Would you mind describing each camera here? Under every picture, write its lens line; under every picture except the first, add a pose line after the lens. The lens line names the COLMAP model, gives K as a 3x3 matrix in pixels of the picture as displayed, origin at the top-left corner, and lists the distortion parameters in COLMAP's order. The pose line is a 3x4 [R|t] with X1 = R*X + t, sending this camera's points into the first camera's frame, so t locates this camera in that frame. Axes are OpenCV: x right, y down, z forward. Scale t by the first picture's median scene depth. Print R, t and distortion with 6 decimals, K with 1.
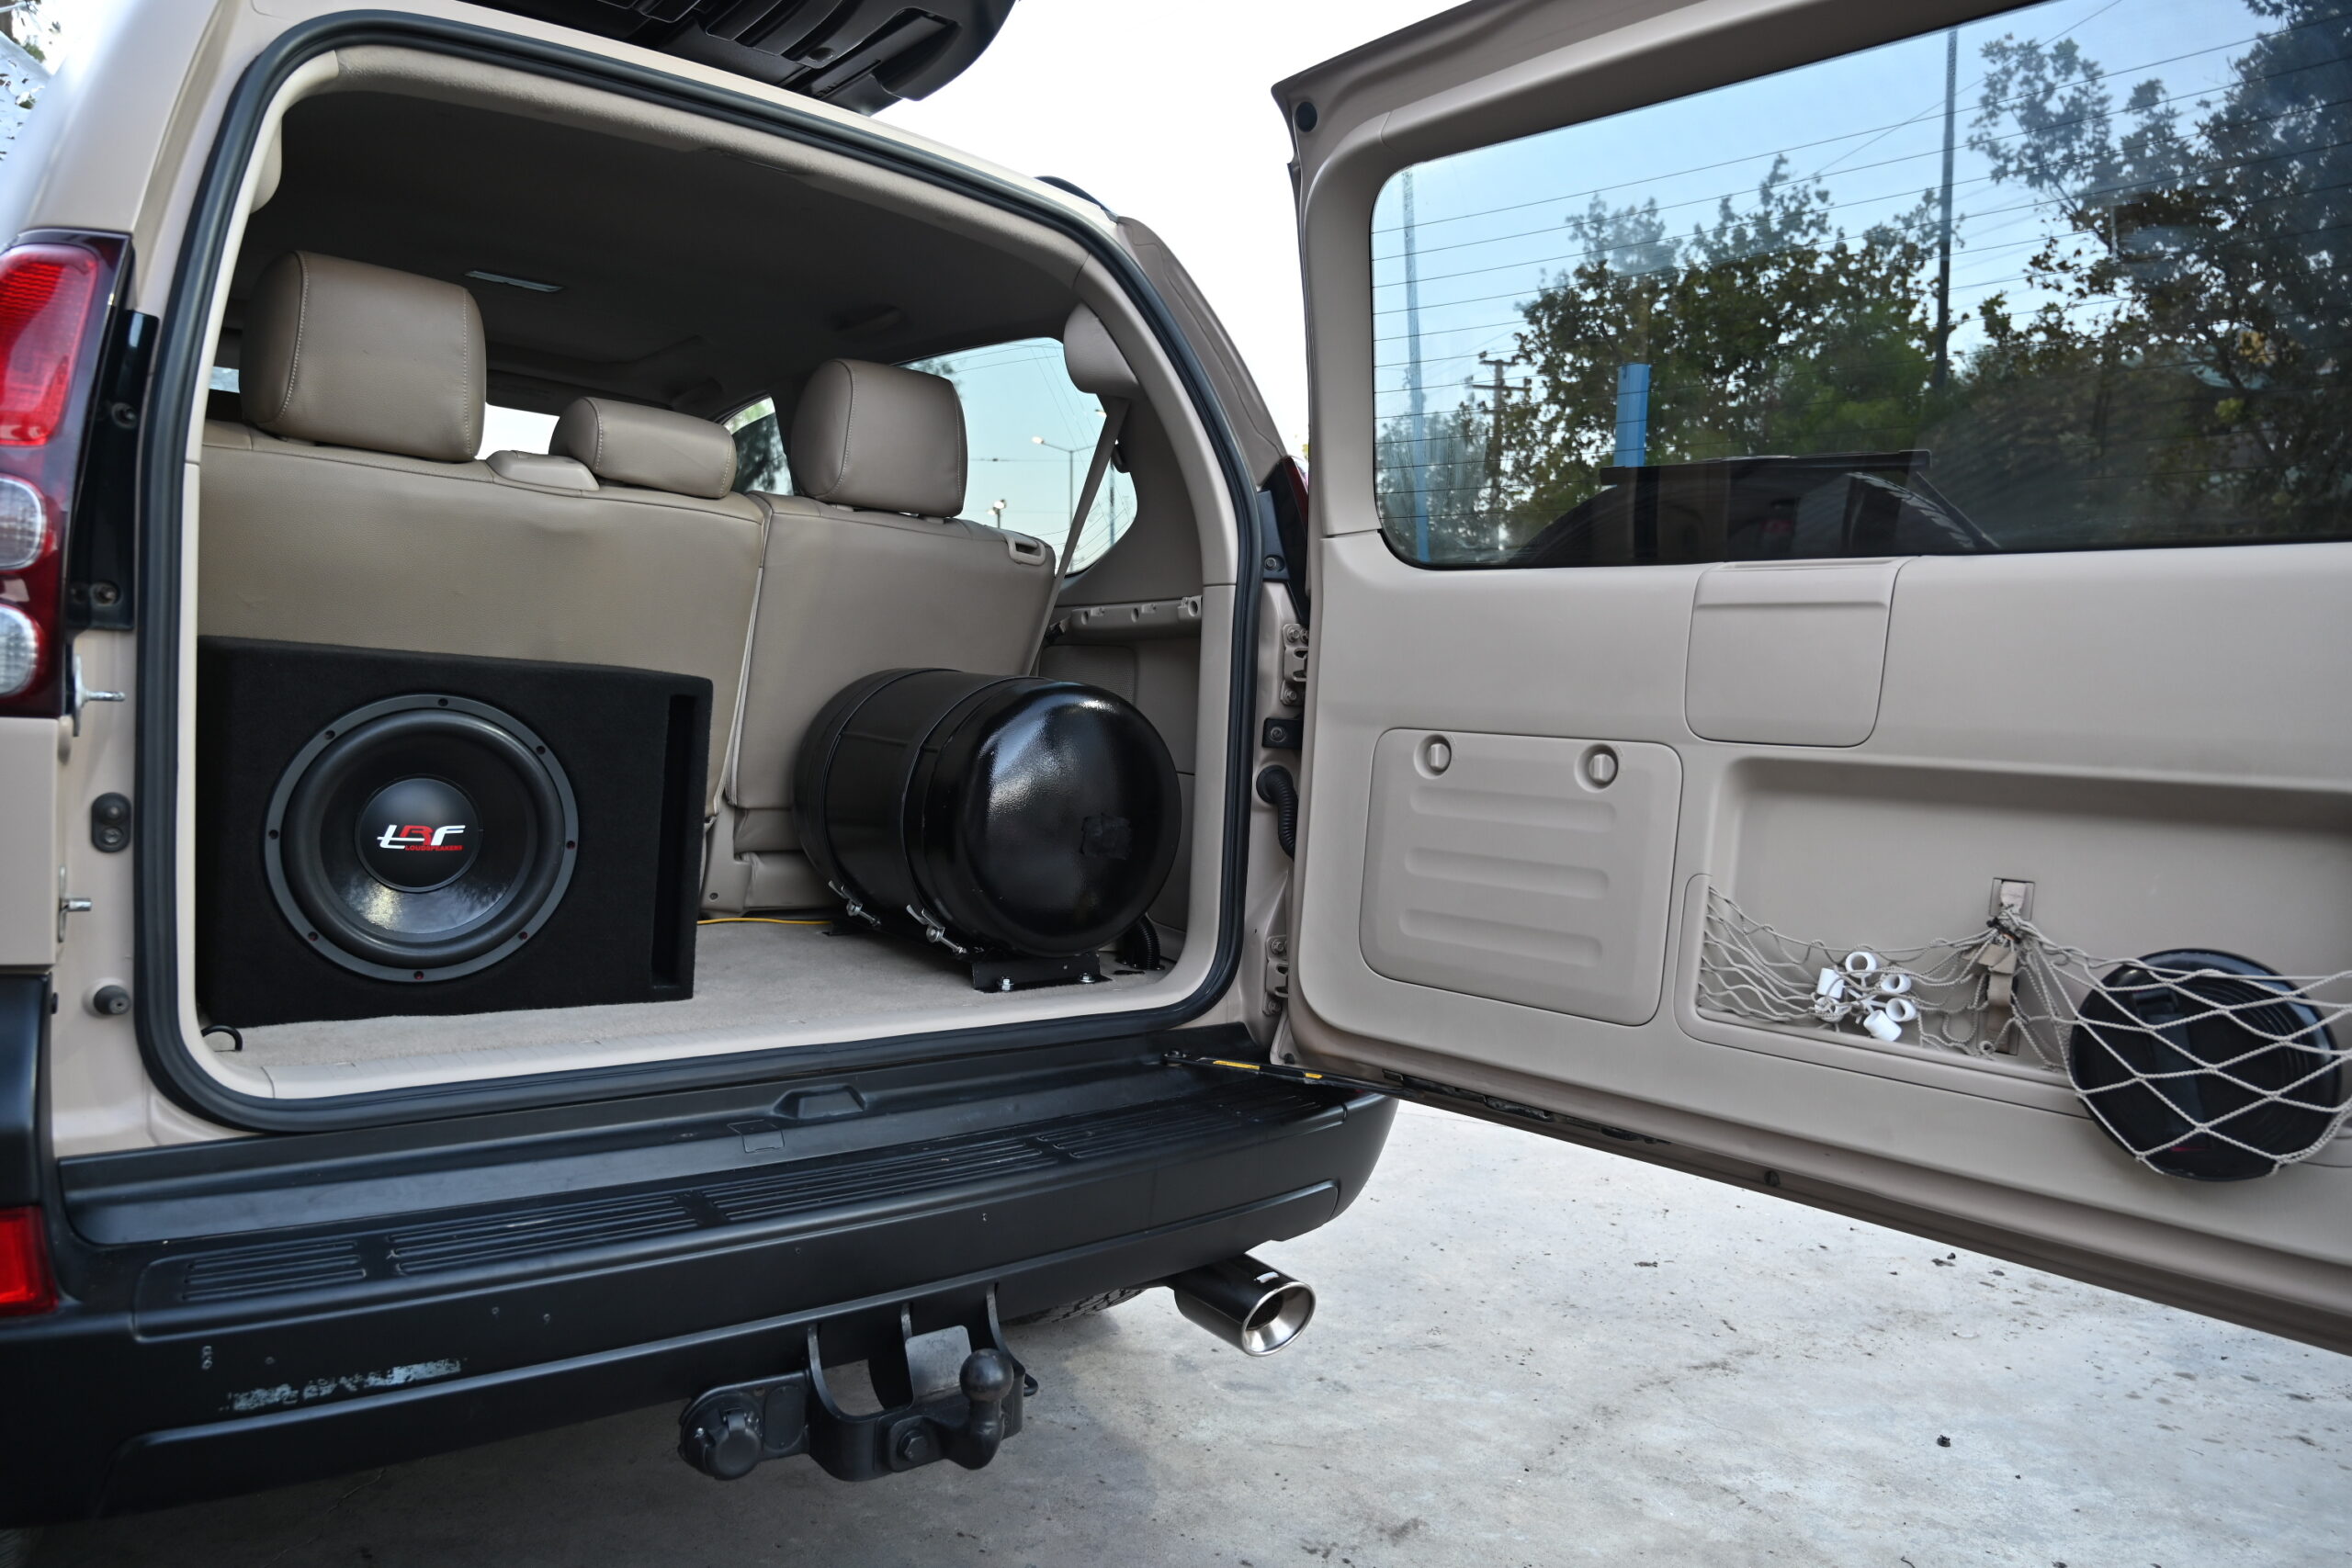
lens RADIAL K [[1558.0, 0, 1177.5], [0, 1558.0, 789.2], [0, 0, 1]] dist [-0.015499, 0.001435]
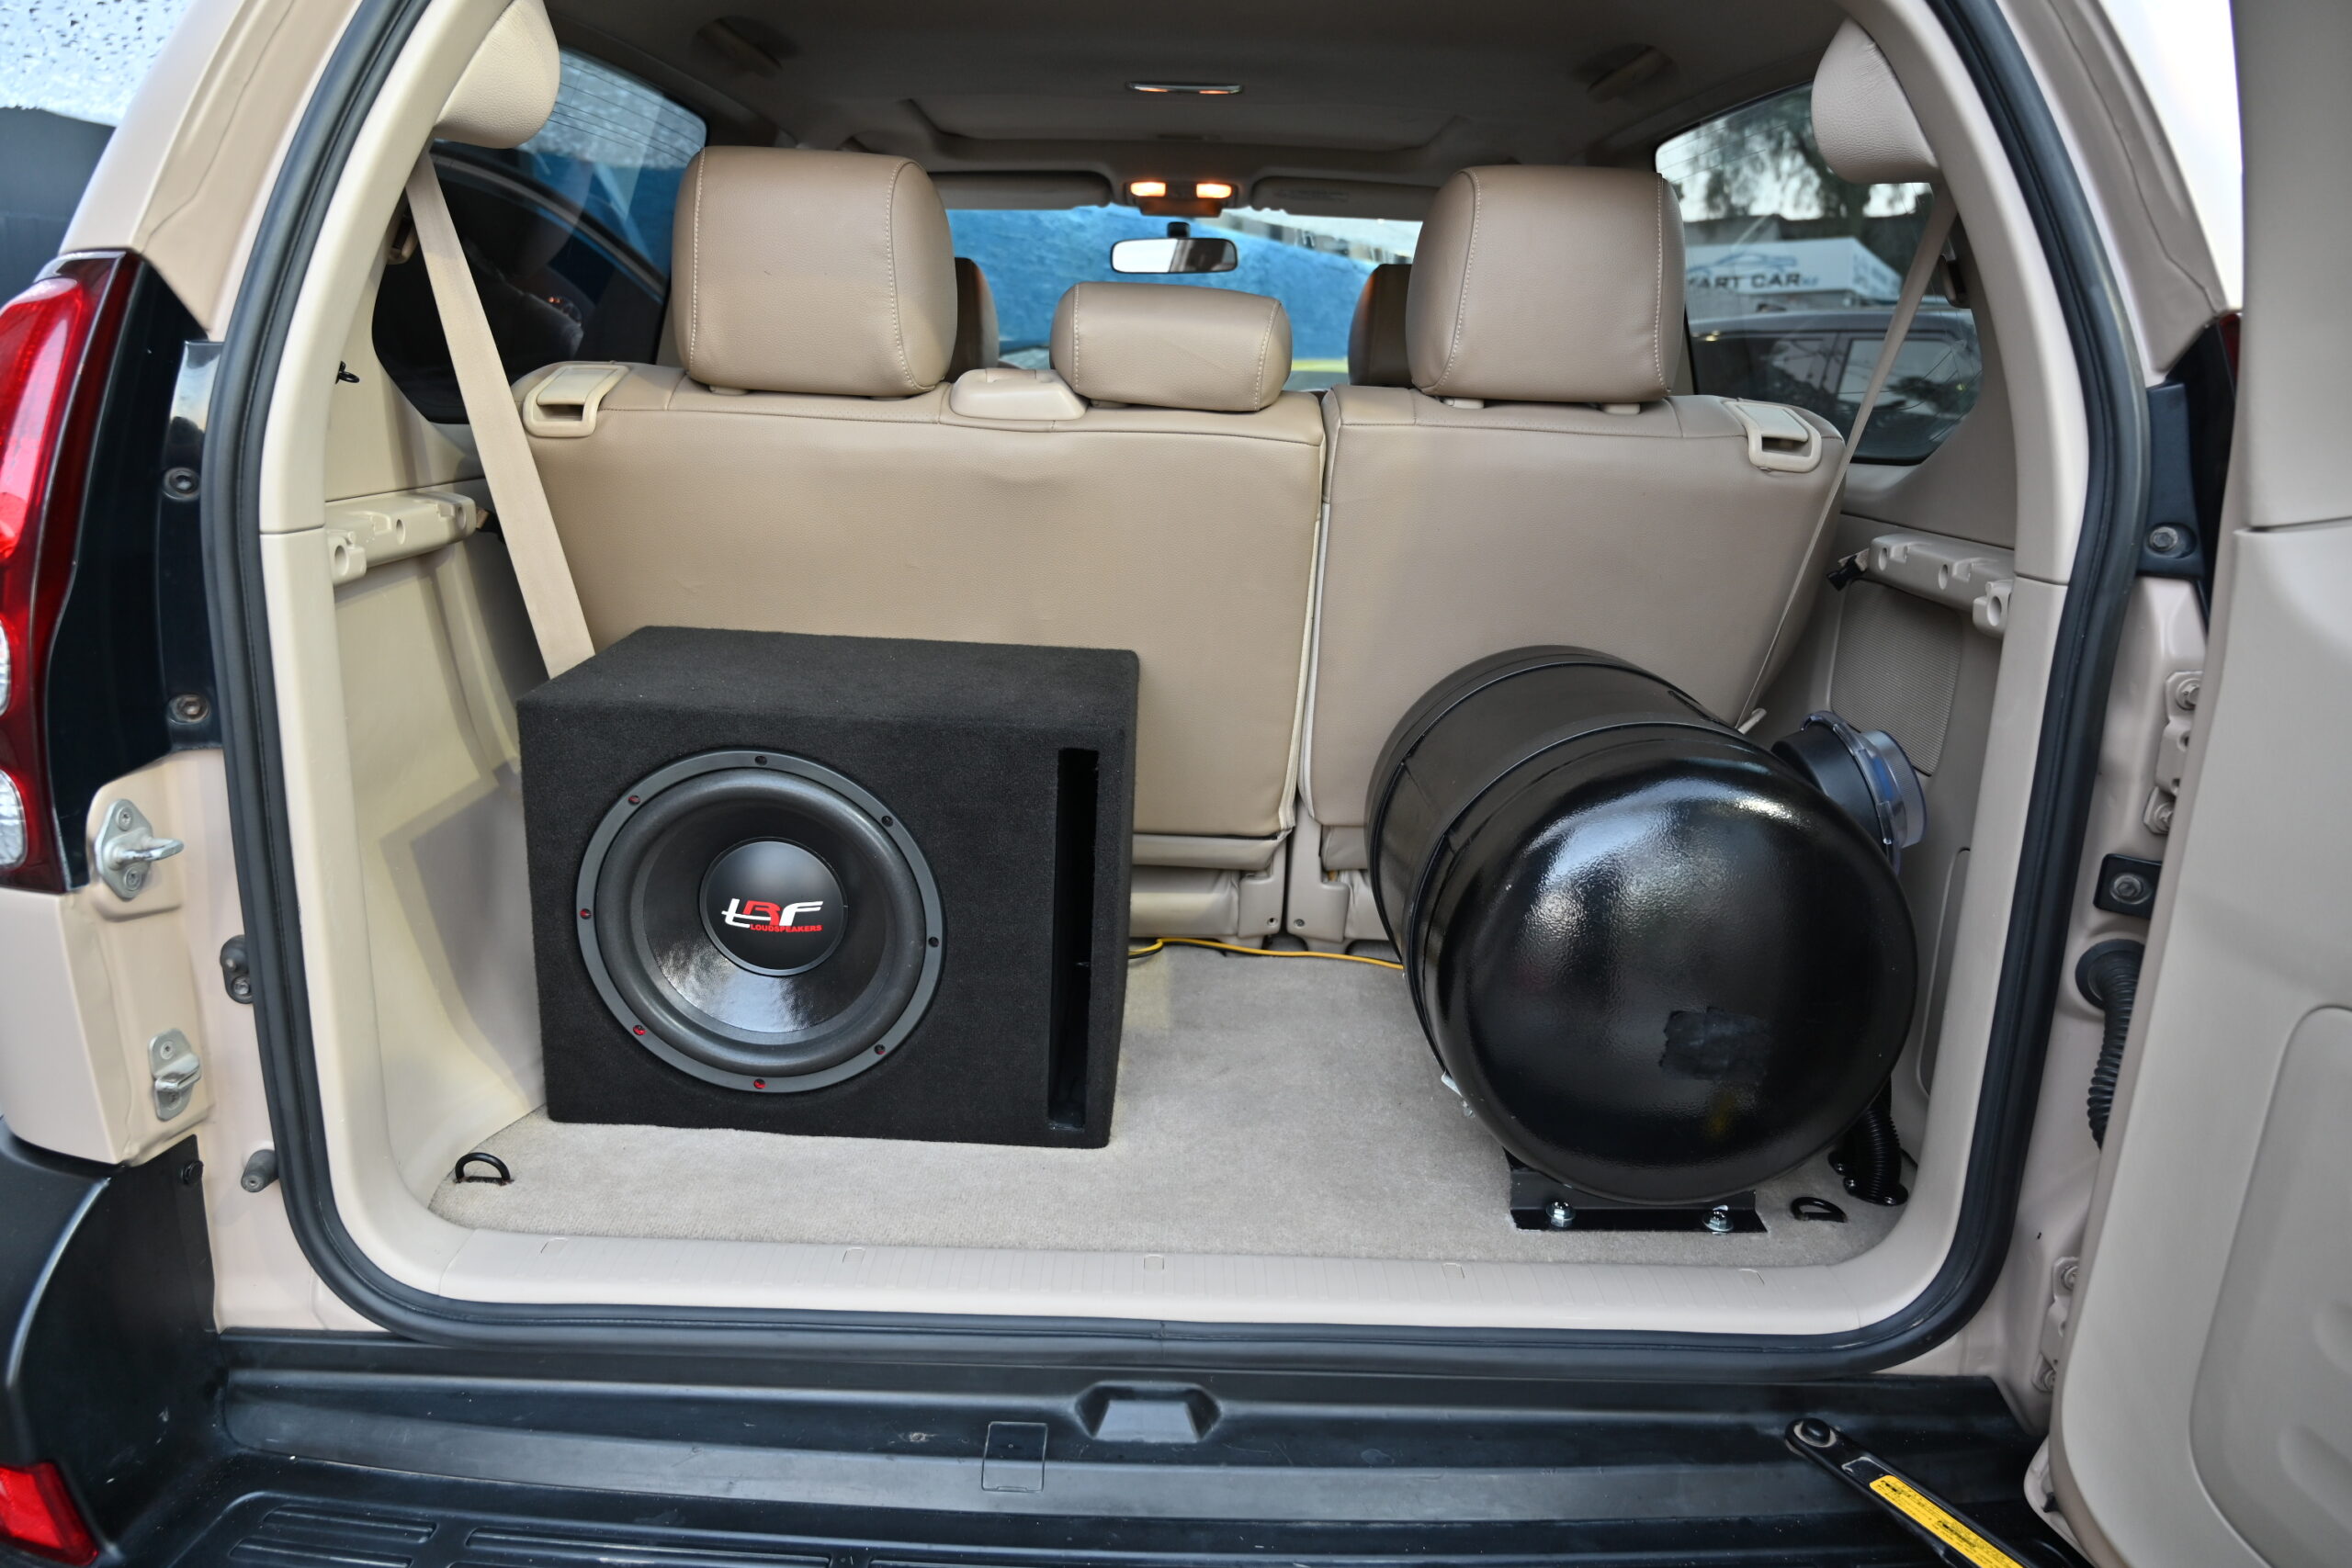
lens RADIAL K [[1553.3, 0, 1171.6], [0, 1553.3, 775.4], [0, 0, 1]] dist [-0.013678, 0.000130]
pose [[0.771439, 0.128345, -0.623225, 0.139272], [-0.022075, 0.984255, 0.175369, -0.159707], [0.635921, -0.121529, 0.762126, 0.461800]]
